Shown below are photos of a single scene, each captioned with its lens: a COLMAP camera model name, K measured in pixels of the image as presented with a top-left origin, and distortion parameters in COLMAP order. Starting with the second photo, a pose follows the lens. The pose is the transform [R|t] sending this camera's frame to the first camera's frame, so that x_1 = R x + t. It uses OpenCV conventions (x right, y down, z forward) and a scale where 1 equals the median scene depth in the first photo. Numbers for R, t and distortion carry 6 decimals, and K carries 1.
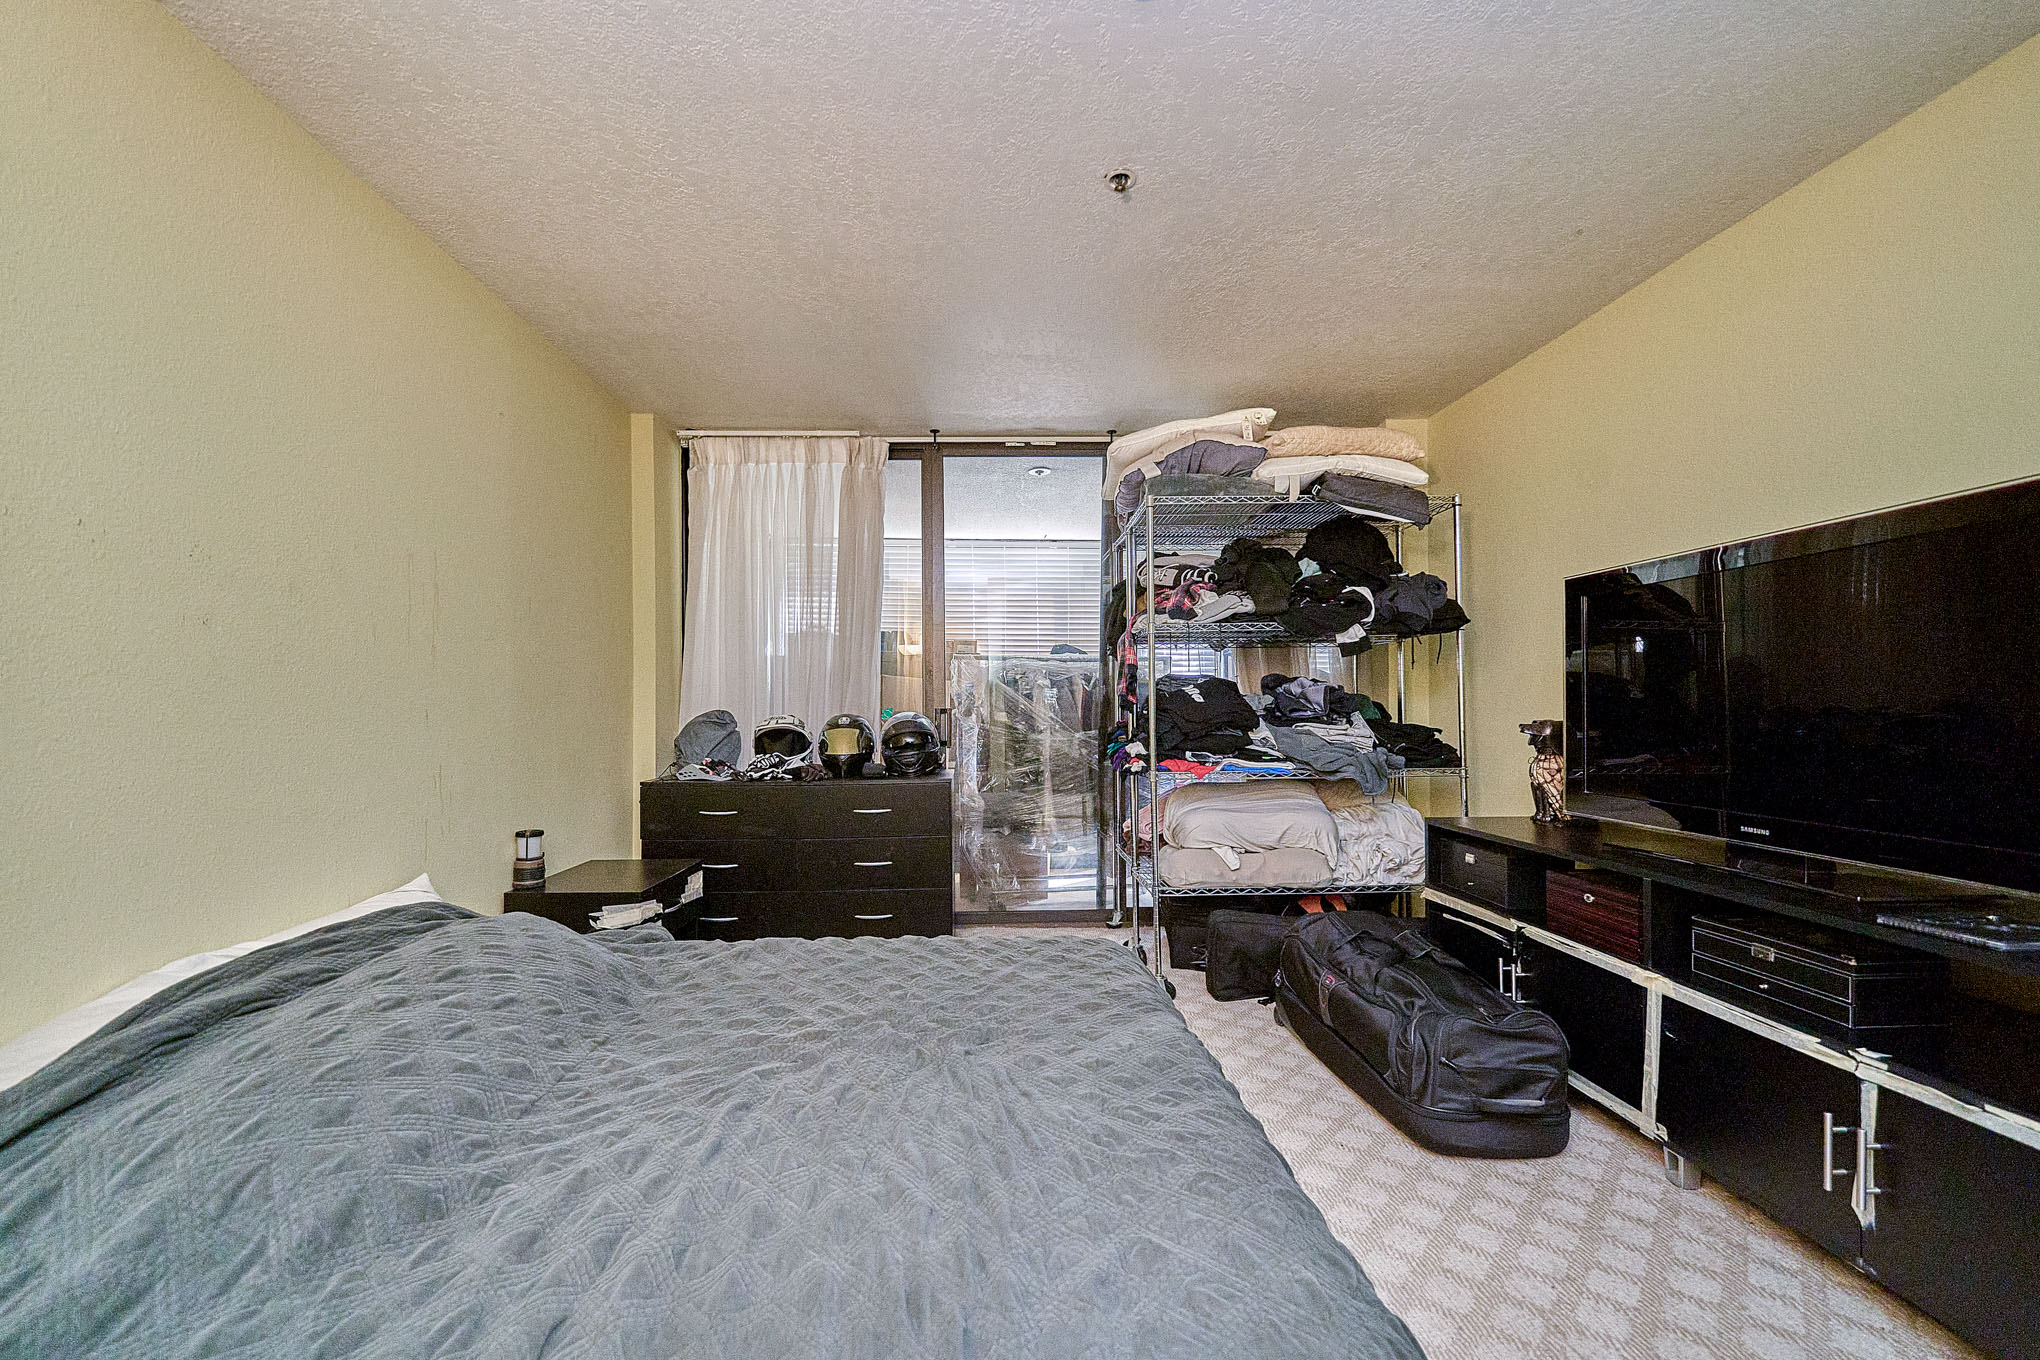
lens RADIAL K [[806.0, 0, 1017.2], [0, 806.0, 709.1], [0, 0, 1]] dist [-0.008752, -0.000446]
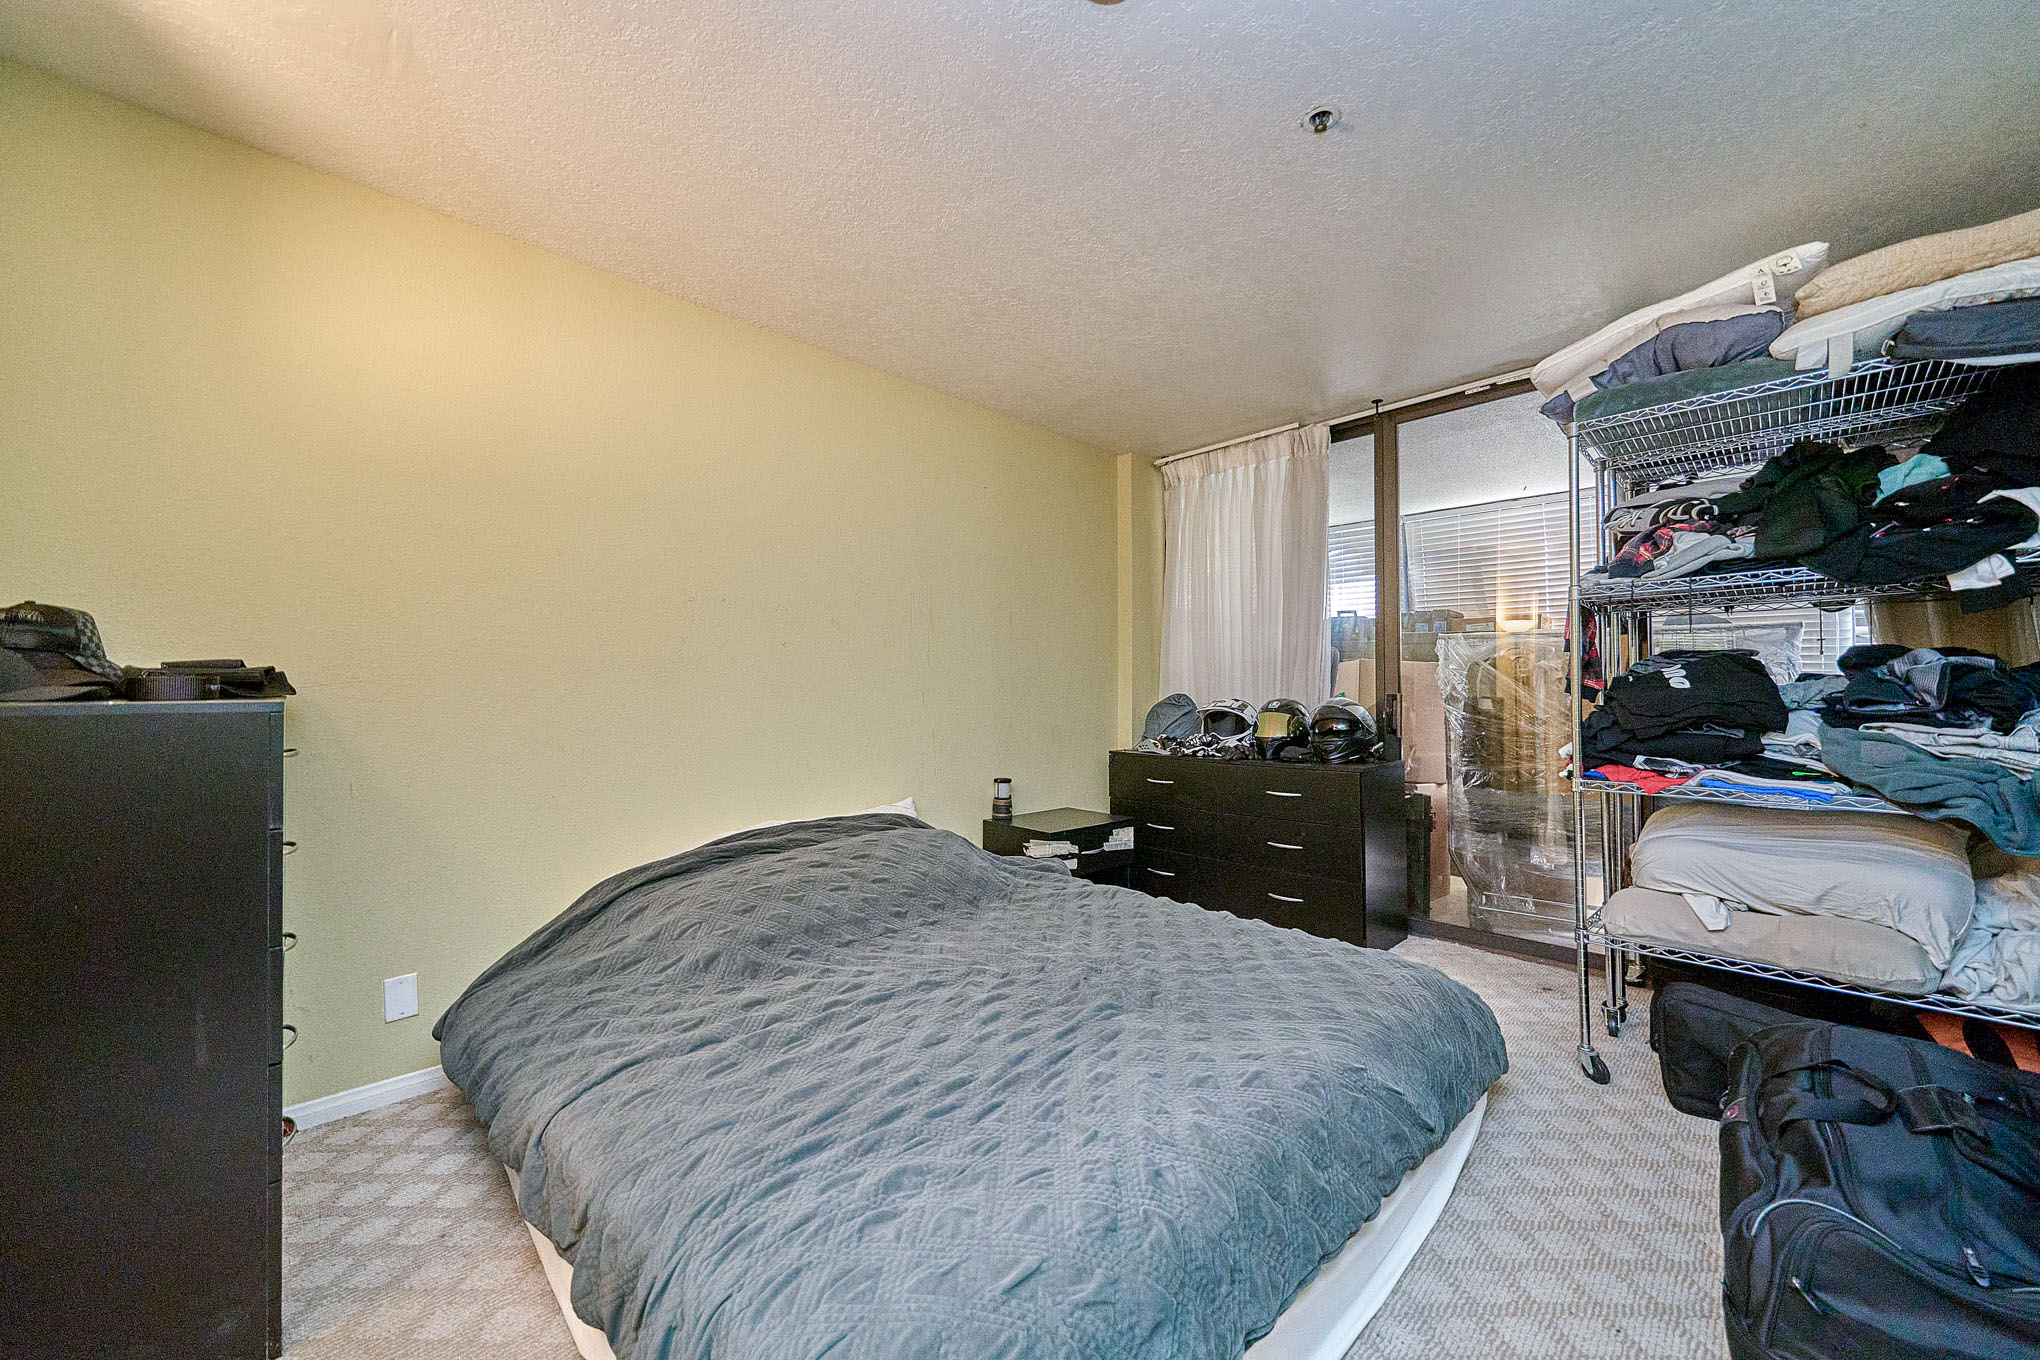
lens RADIAL K [[762.0, 0, 1020.0], [0, 762.0, 680.0], [0, 0, 1]] dist [0.000373, -0.002843]
pose [[0.668860, -0.004285, -0.743376, 0.343095], [-0.008473, 0.999874, -0.013387, -0.002257], [0.743340, 0.015253, 0.668740, 0.111541]]
